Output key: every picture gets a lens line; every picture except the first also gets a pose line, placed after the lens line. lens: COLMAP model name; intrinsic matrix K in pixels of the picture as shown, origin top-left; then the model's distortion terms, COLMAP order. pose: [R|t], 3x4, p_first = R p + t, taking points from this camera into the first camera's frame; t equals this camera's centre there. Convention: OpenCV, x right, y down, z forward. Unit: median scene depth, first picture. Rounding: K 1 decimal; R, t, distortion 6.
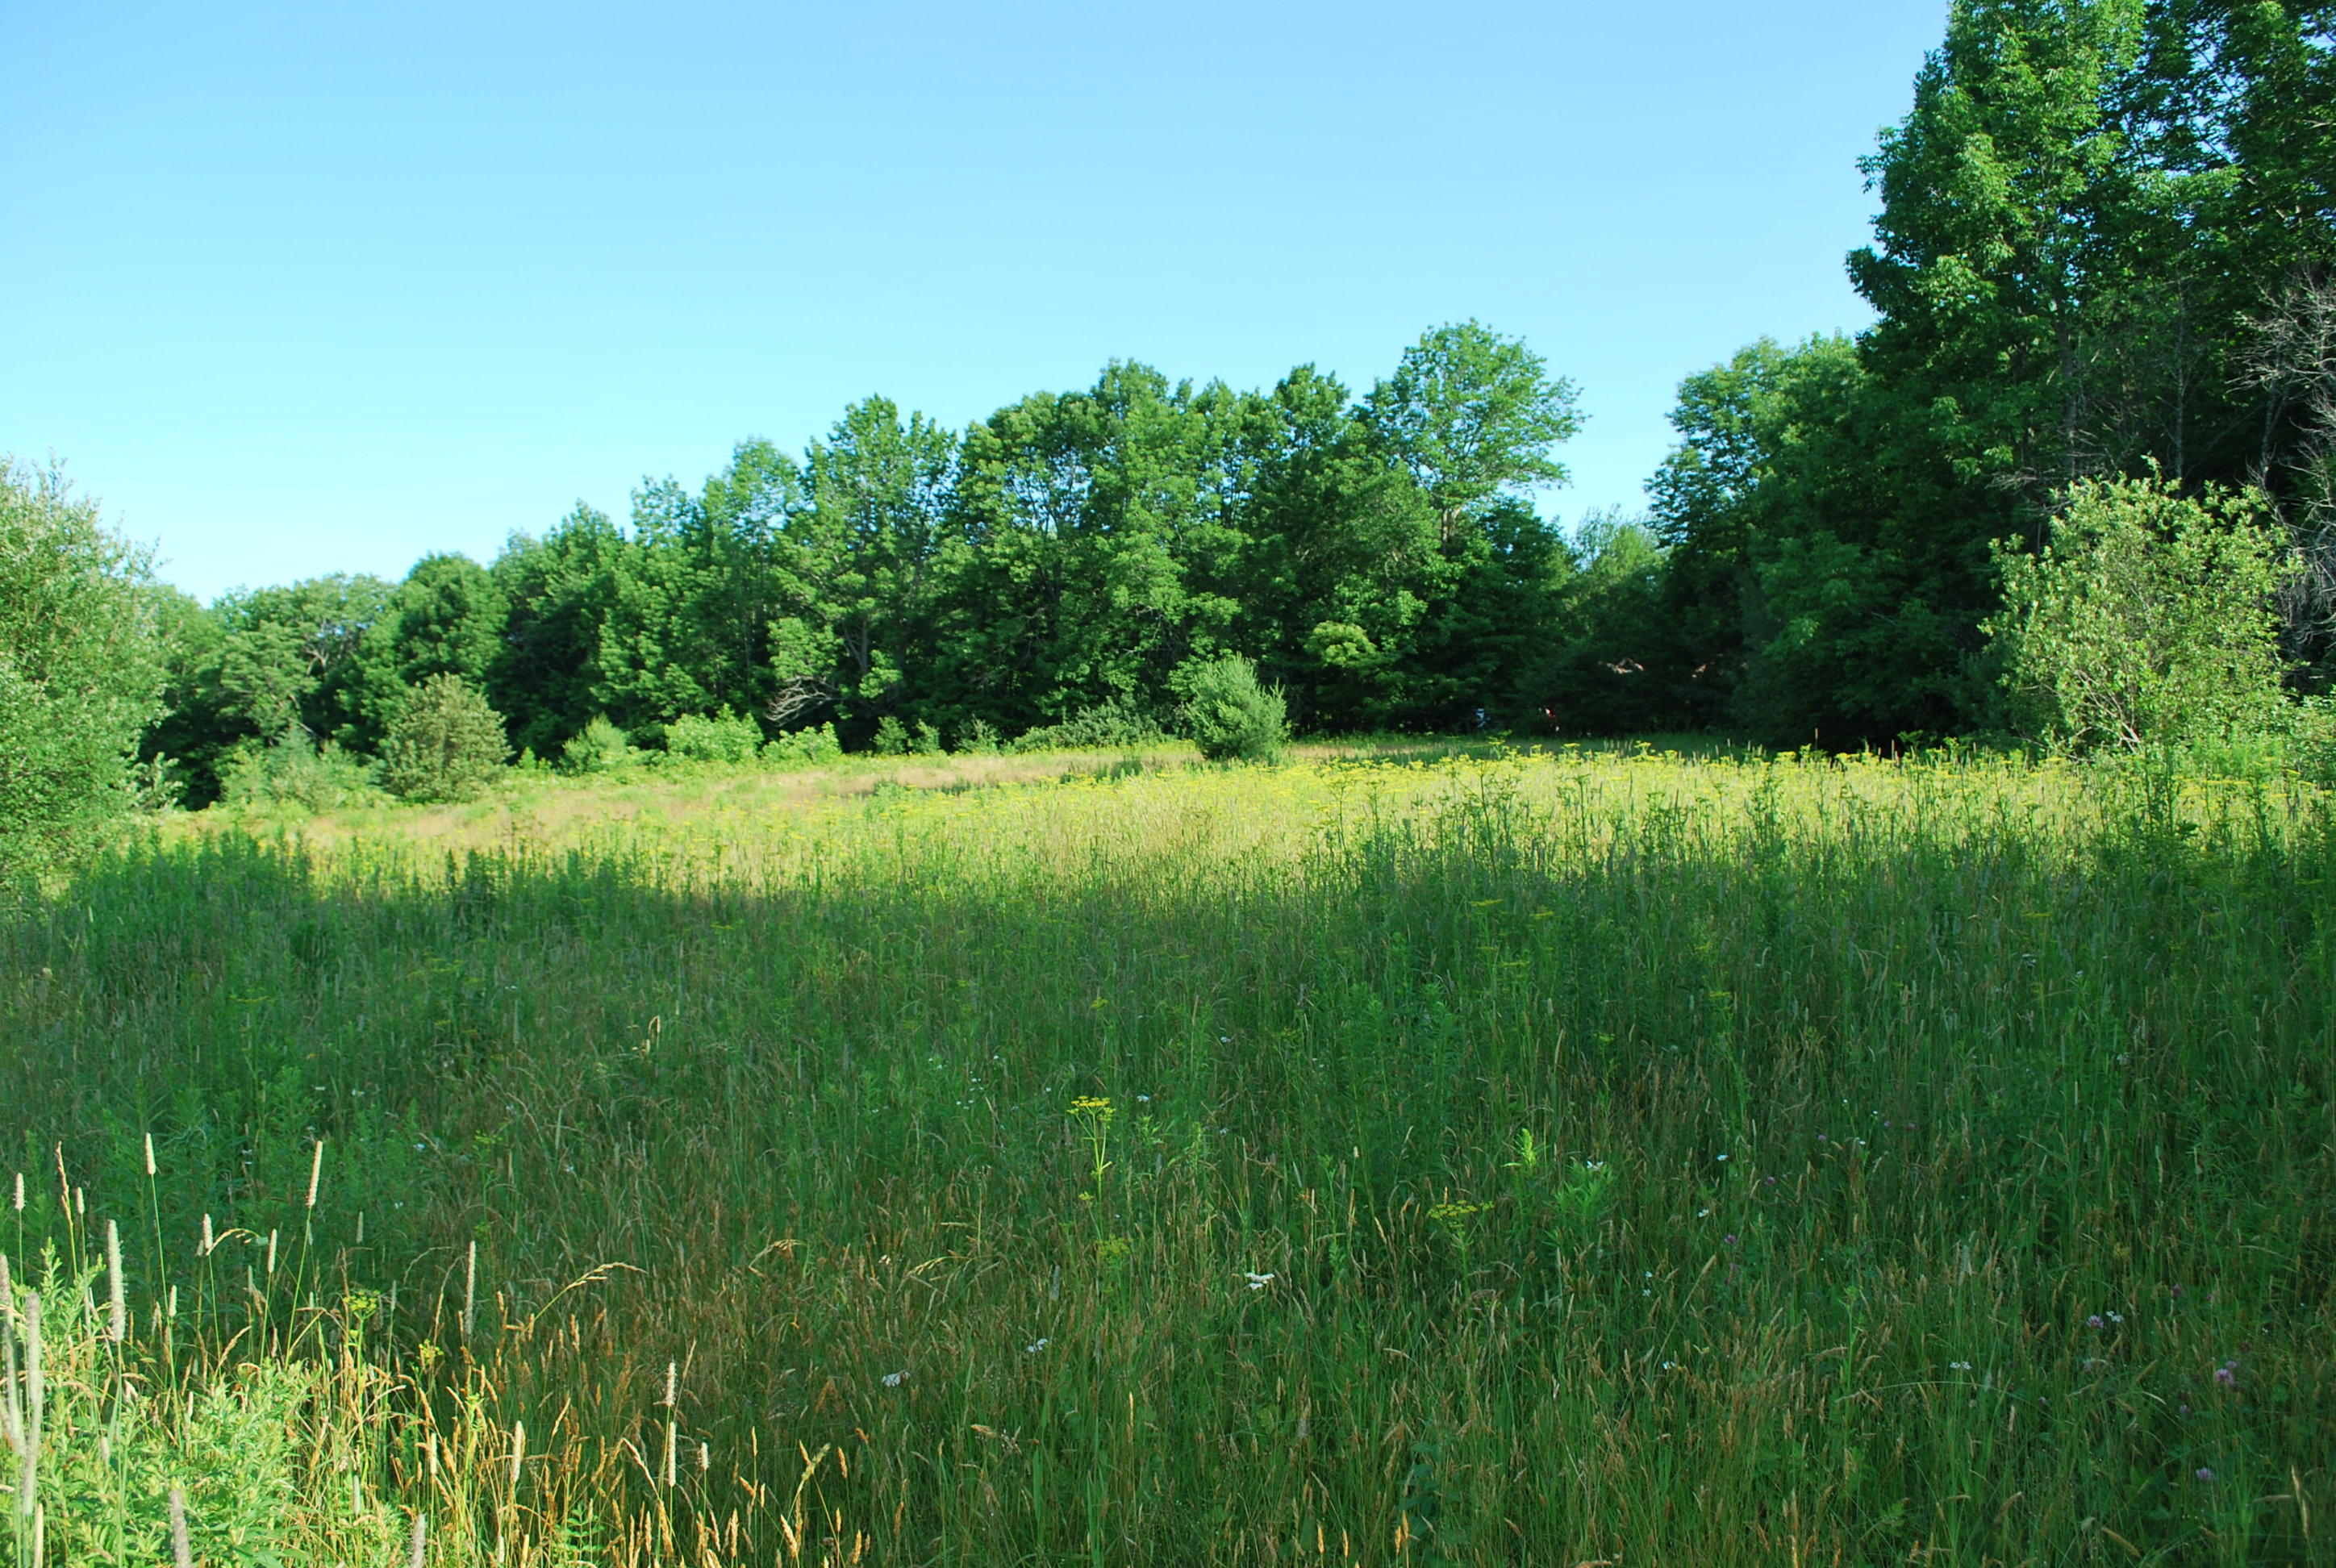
lens RADIAL K [[1832.0, 0, 1118.9], [0, 1832.0, 748.3], [0, 0, 1]] dist [-0.083747, 0.008474]
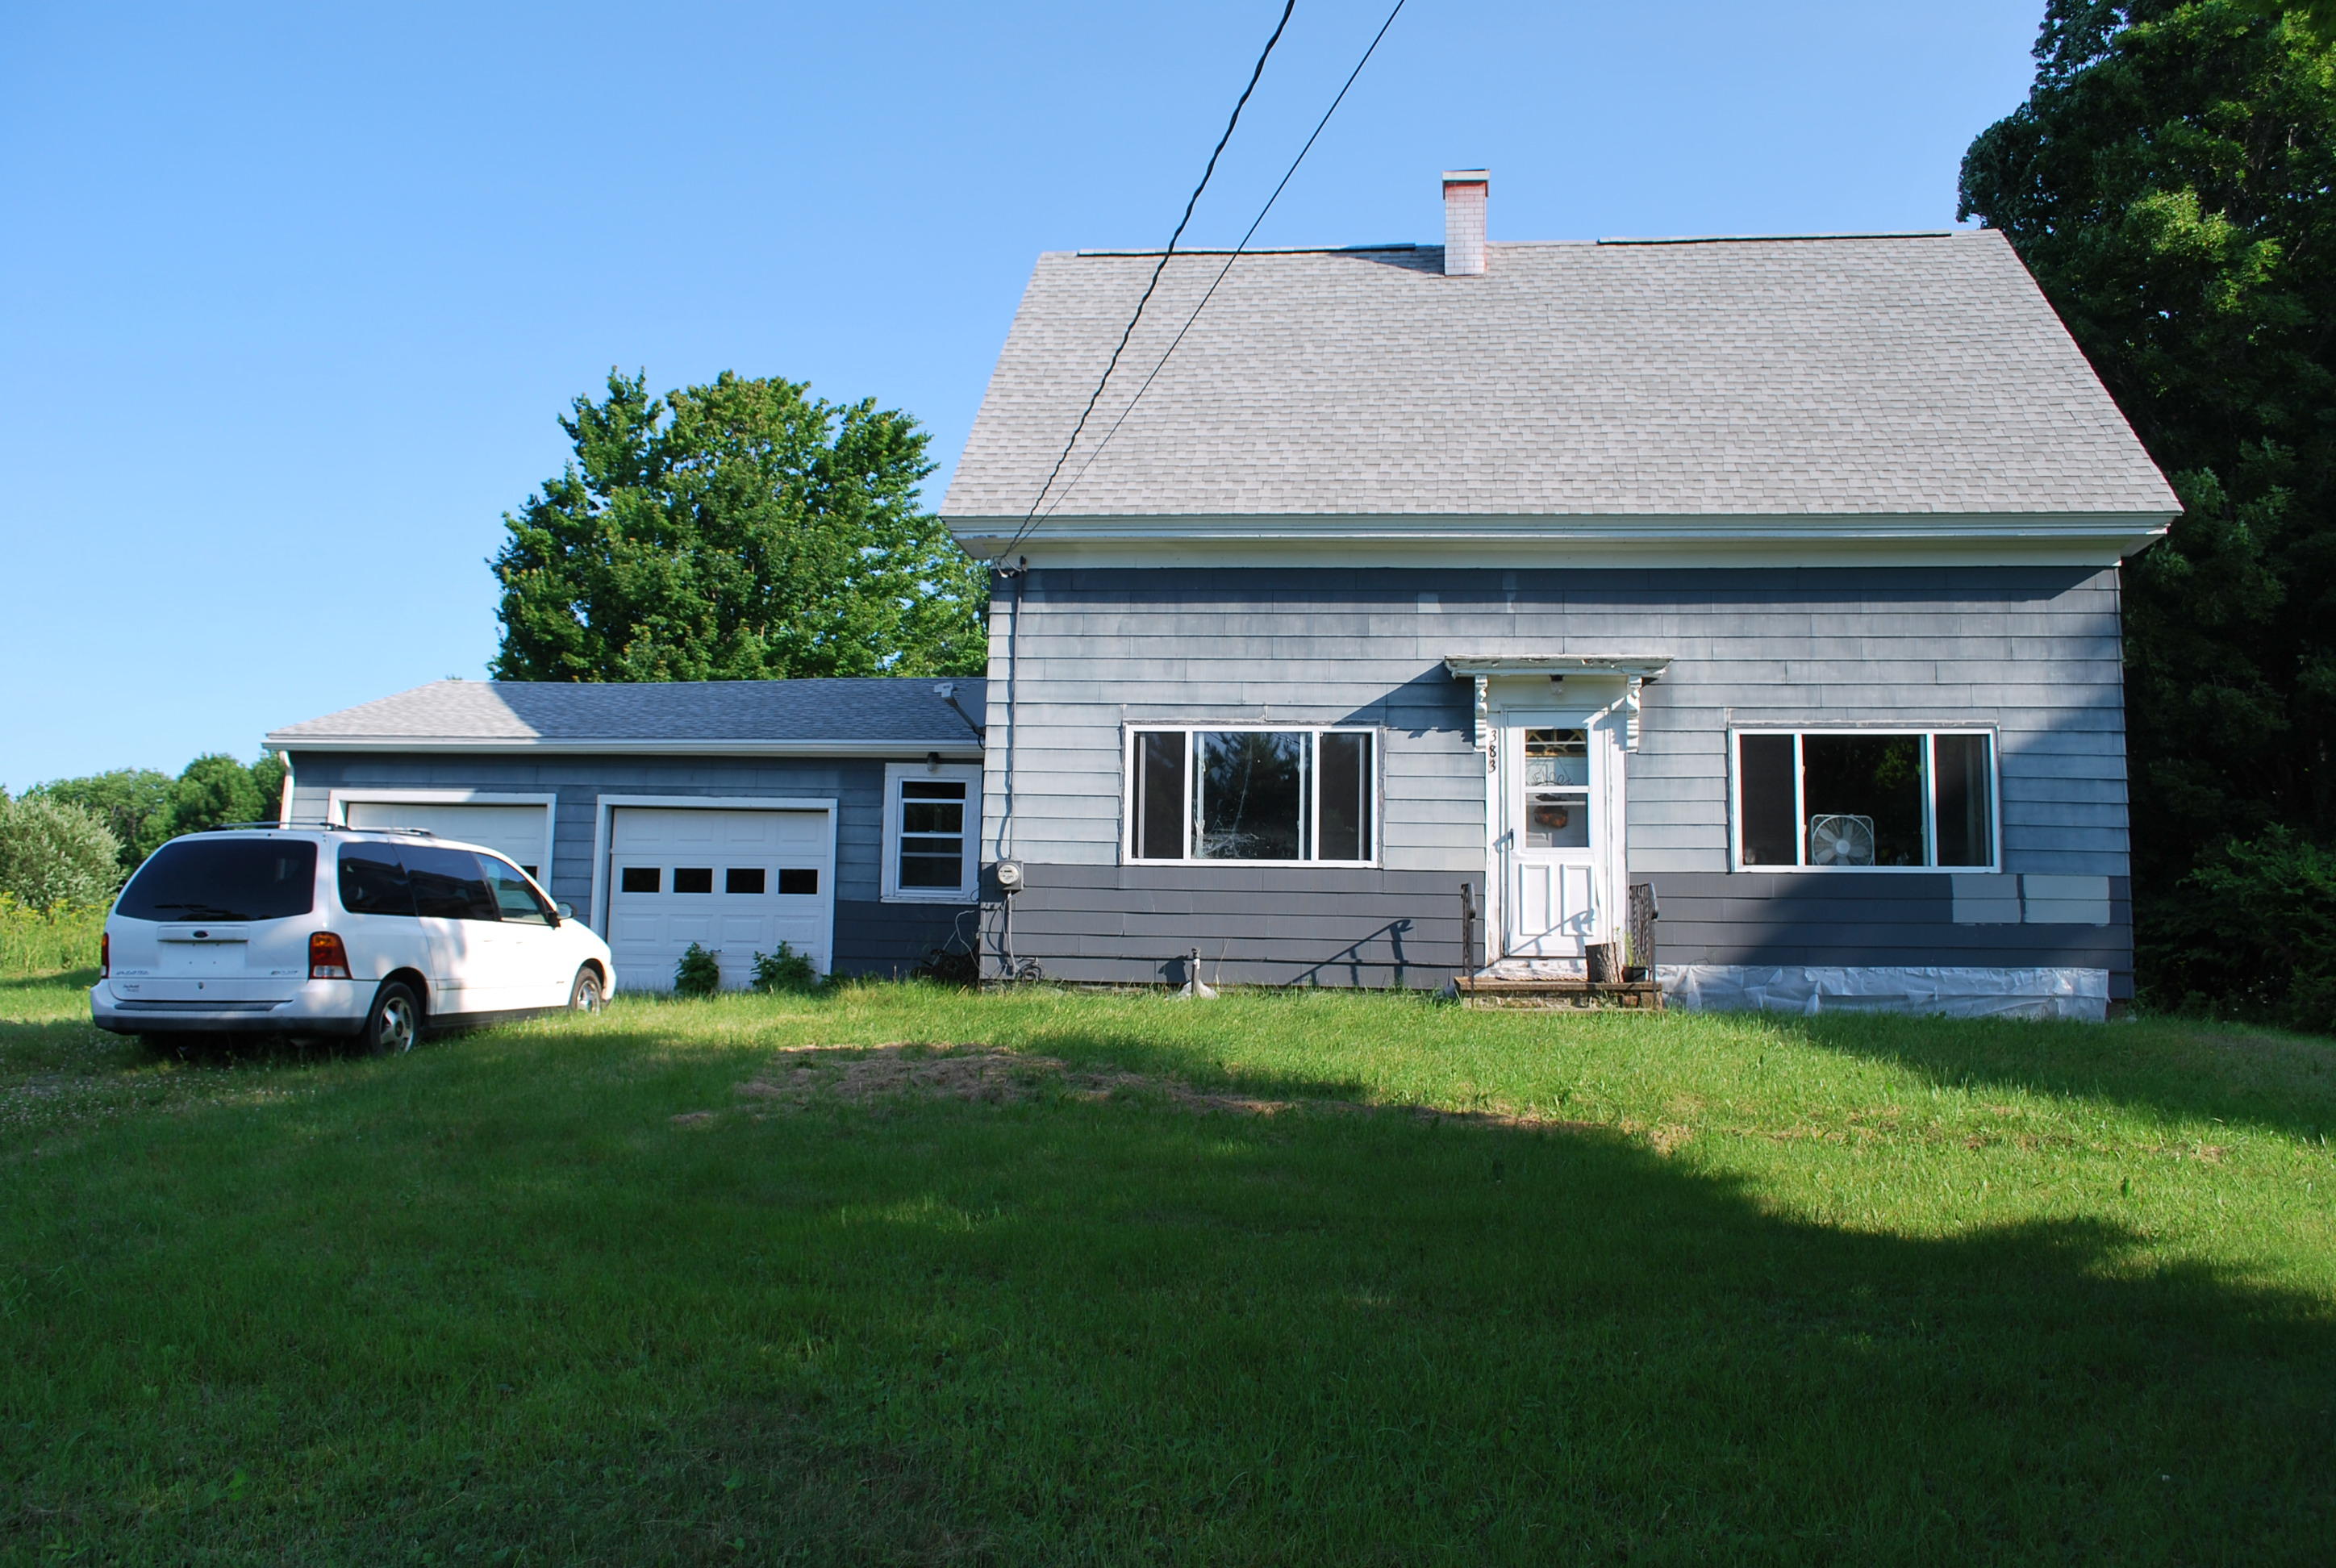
lens RADIAL K [[1832.0, 0, 1178.2], [0, 1832.0, 773.1], [0, 0, 1]] dist [-0.083747, 0.008474]
pose [[0.992086, 0.008482, 0.125276, 0.163304], [0.001766, 0.996674, -0.081468, 0.006527], [-0.125551, 0.081044, 0.988771, -0.375049]]
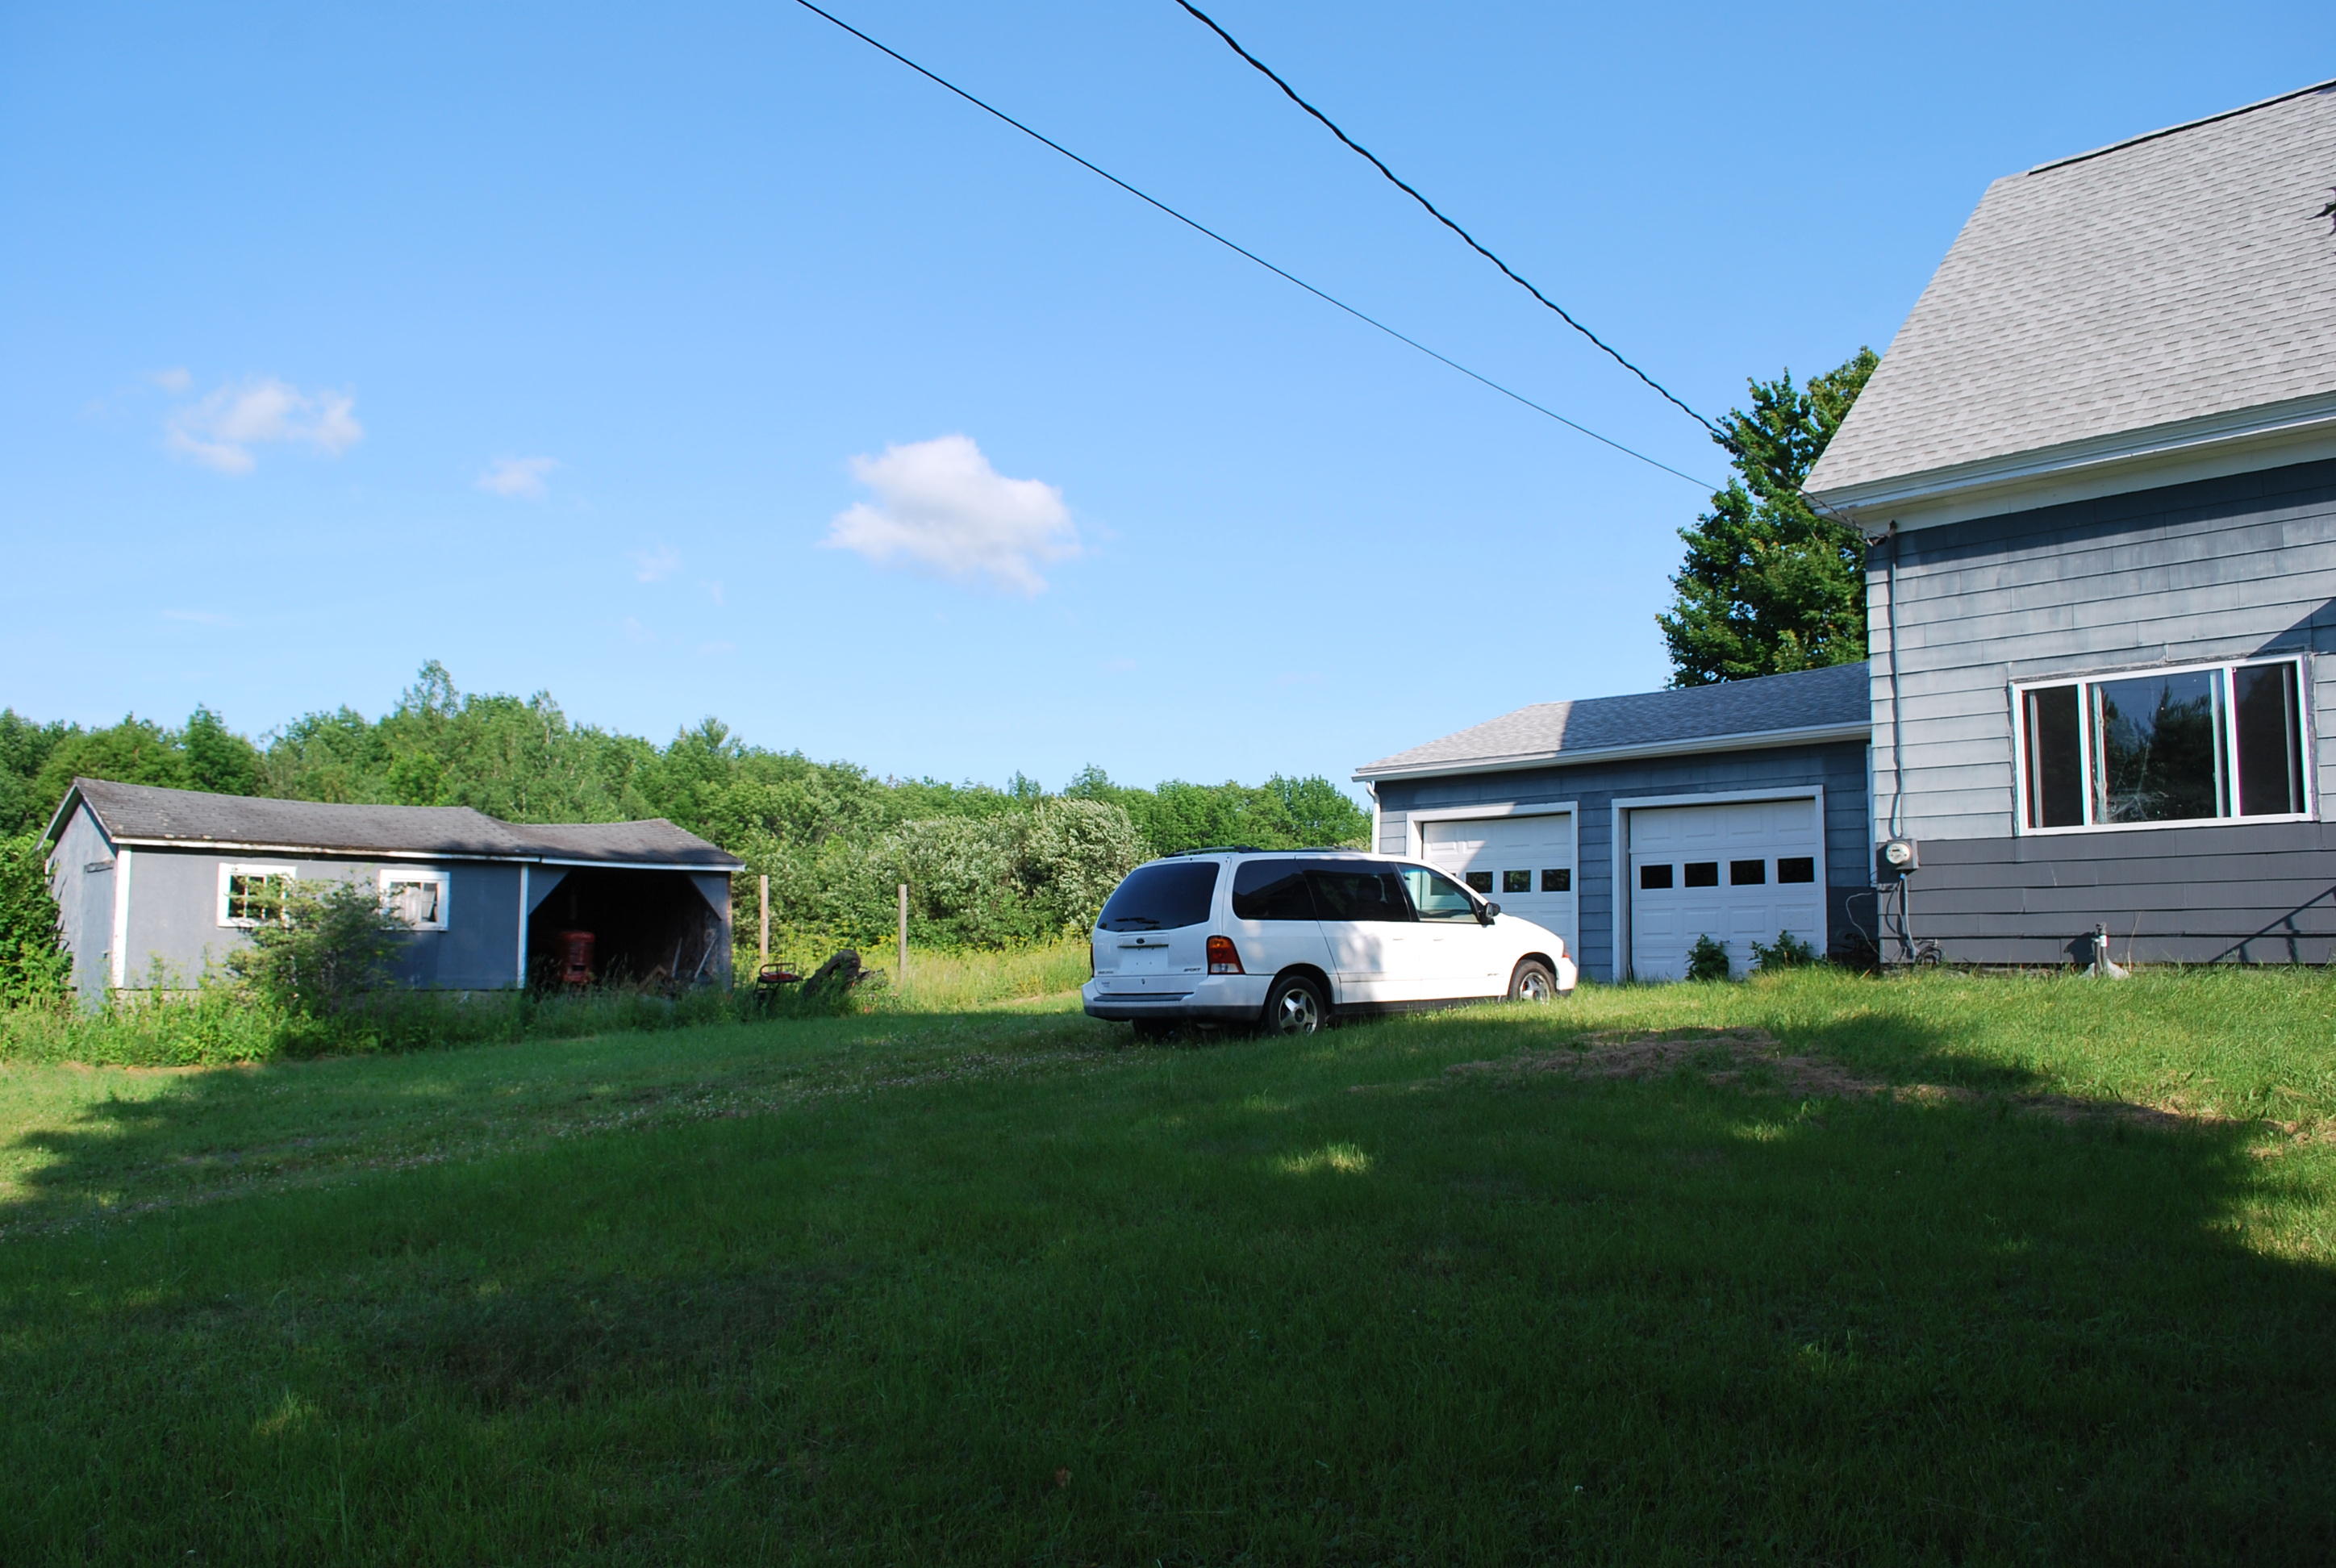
lens RADIAL K [[1832.0, 0, 1190.0], [0, 1832.0, 777.5], [0, 0, 1]] dist [-0.083747, 0.008474]
pose [[0.815821, -0.077263, -0.573120, 0.205035], [0.030441, 0.995398, -0.090858, 0.007830], [0.577503, 0.056677, 0.814419, -0.372484]]
